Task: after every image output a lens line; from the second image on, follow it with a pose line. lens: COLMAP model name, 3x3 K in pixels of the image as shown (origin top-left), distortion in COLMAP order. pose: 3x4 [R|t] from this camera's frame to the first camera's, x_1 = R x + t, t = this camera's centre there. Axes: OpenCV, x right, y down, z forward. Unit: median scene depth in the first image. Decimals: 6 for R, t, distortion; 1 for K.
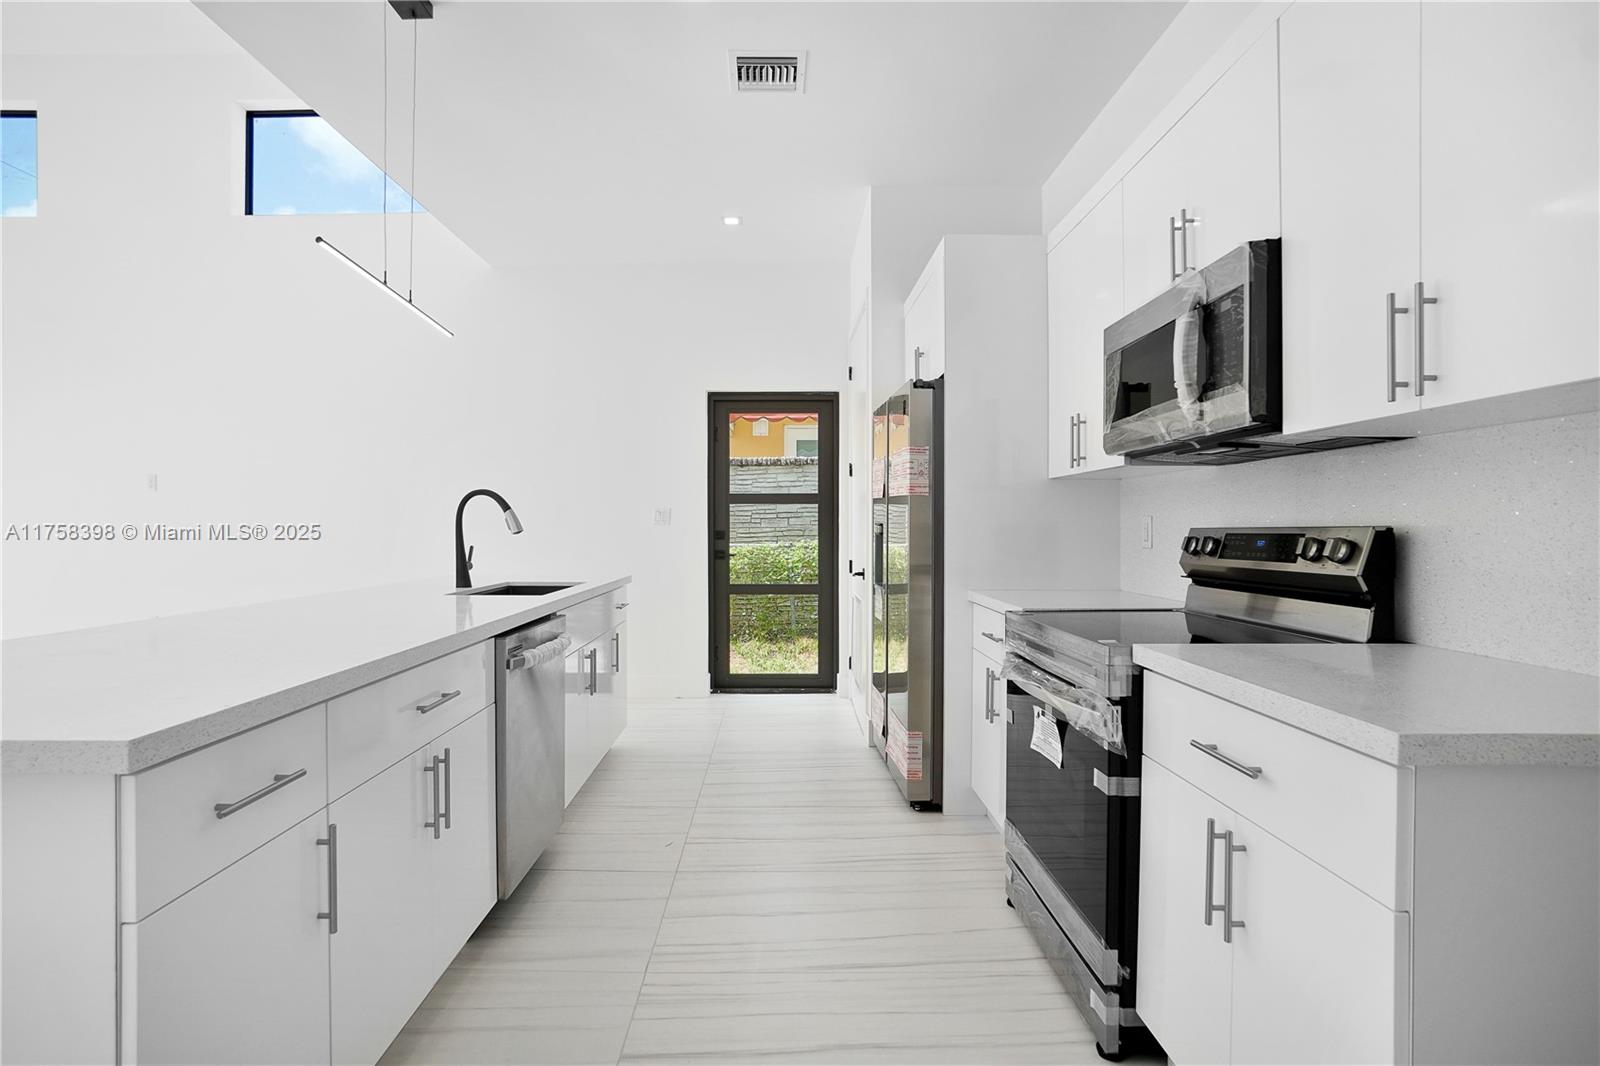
lens RADIAL K [[757.5, 0, 780.7], [0, 757.5, 530.5], [0, 0, 1]] dist [-0.000818, -0.000050]
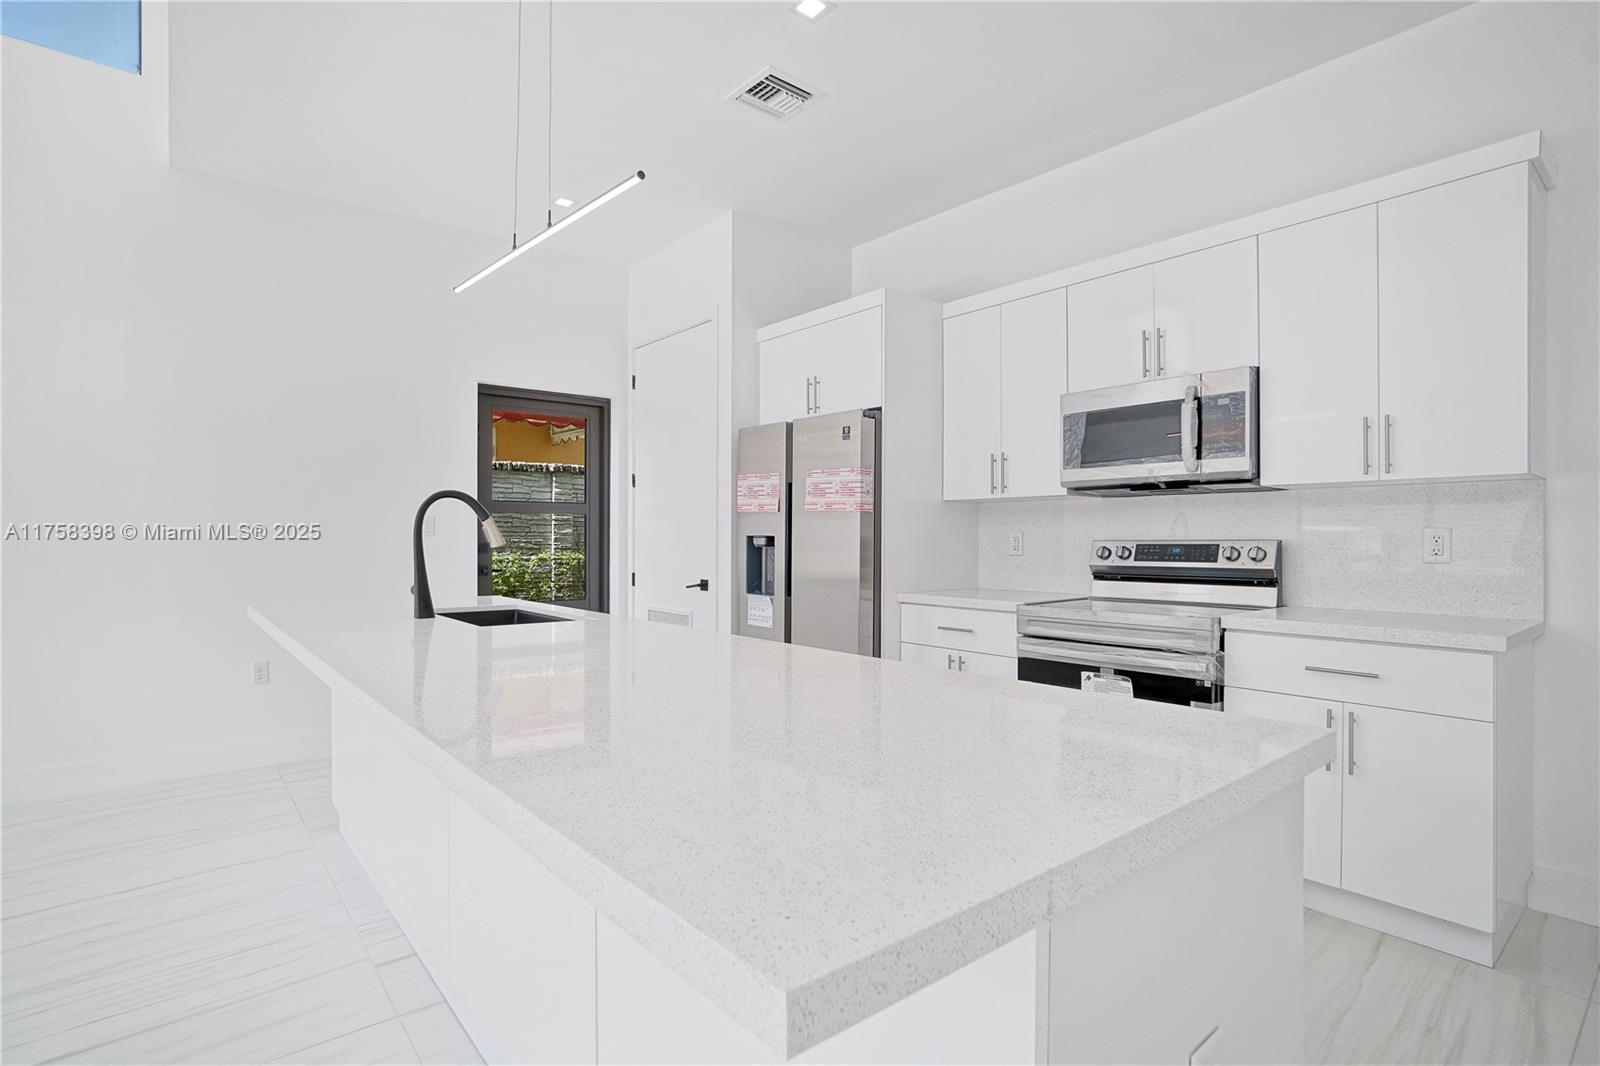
lens RADIAL K [[775.3, 0, 766.3], [0, 775.3, 542.0], [0, 0, 1]] dist [-0.003177, -0.000309]
pose [[0.784469, -0.001887, 0.620165, -0.856814], [0.001598, 0.999998, 0.001021, -0.002952], [-0.620165, 0.000190, 0.784471, 0.229154]]
